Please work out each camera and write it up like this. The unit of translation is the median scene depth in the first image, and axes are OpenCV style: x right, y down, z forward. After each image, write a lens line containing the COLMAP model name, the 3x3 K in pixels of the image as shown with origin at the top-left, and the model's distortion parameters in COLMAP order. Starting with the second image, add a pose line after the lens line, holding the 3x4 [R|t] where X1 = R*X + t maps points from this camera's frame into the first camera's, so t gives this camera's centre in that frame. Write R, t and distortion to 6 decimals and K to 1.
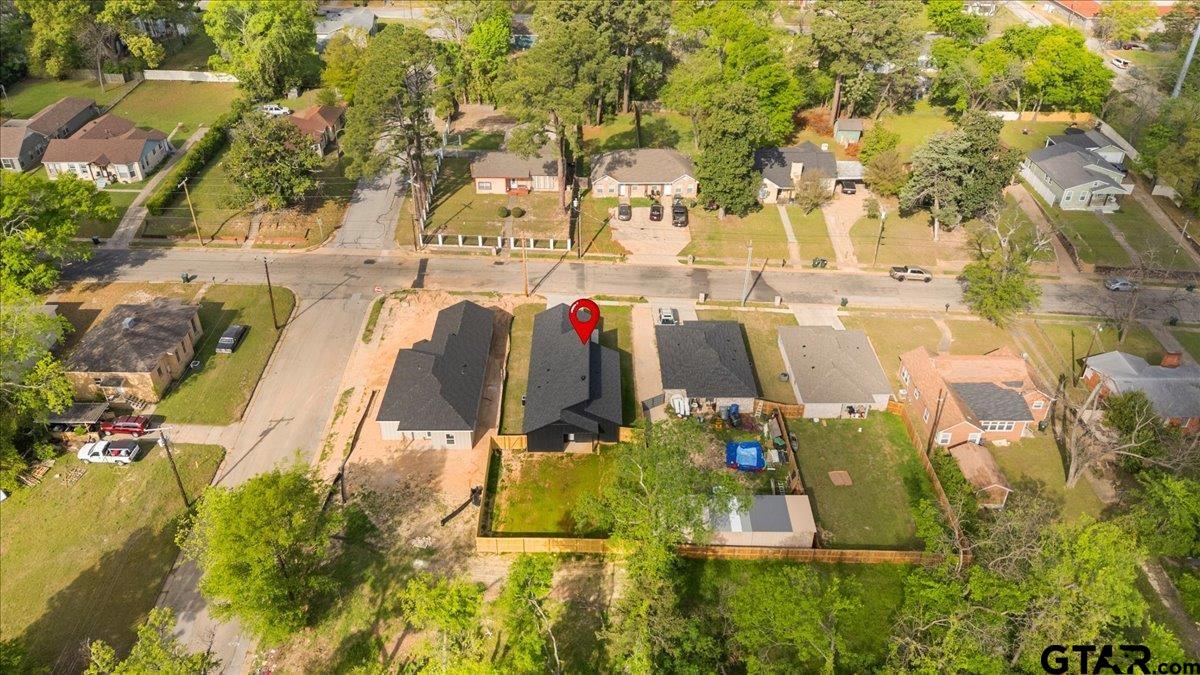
lens RADIAL K [[903.9, 0, 600.0], [0, 903.9, 337.5], [0, 0, 1]] dist [0.070307, -0.001867]
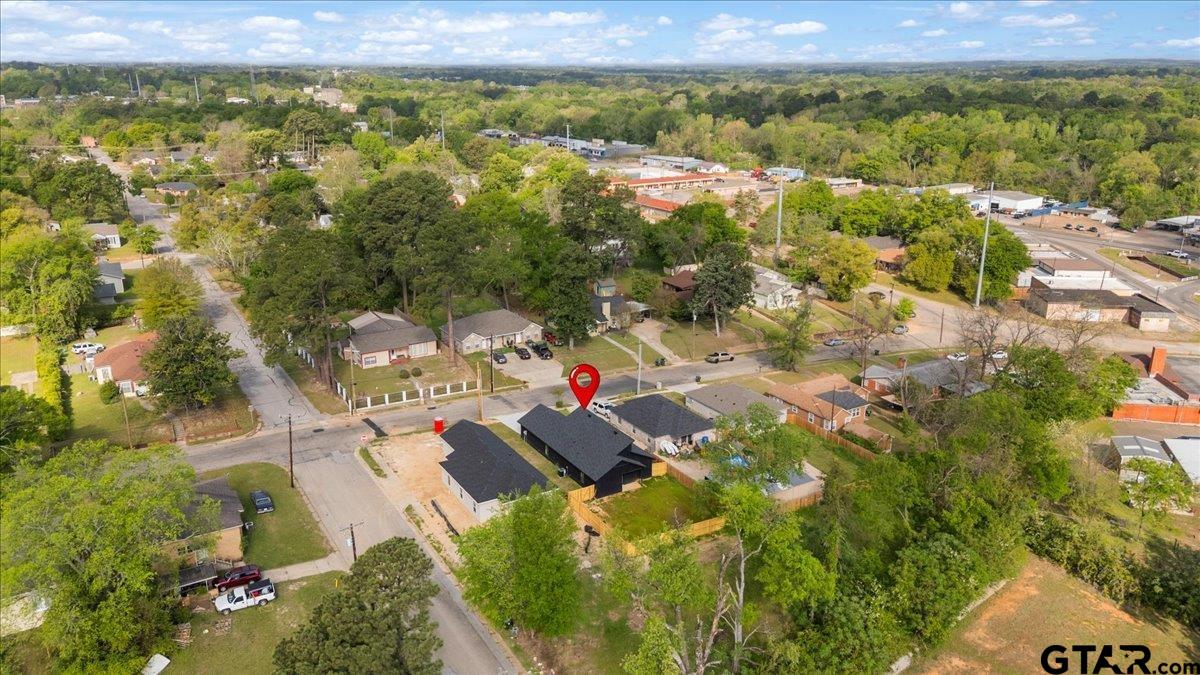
lens RADIAL K [[903.9, 0, 600.0], [0, 903.9, 337.5], [0, 0, 1]] dist [0.070307, -0.001867]
pose [[0.859177, -0.158252, 0.486592, -0.460655], [0.288139, 0.935493, -0.204522, 0.125487], [-0.422837, 0.315927, 0.849352, -0.080312]]
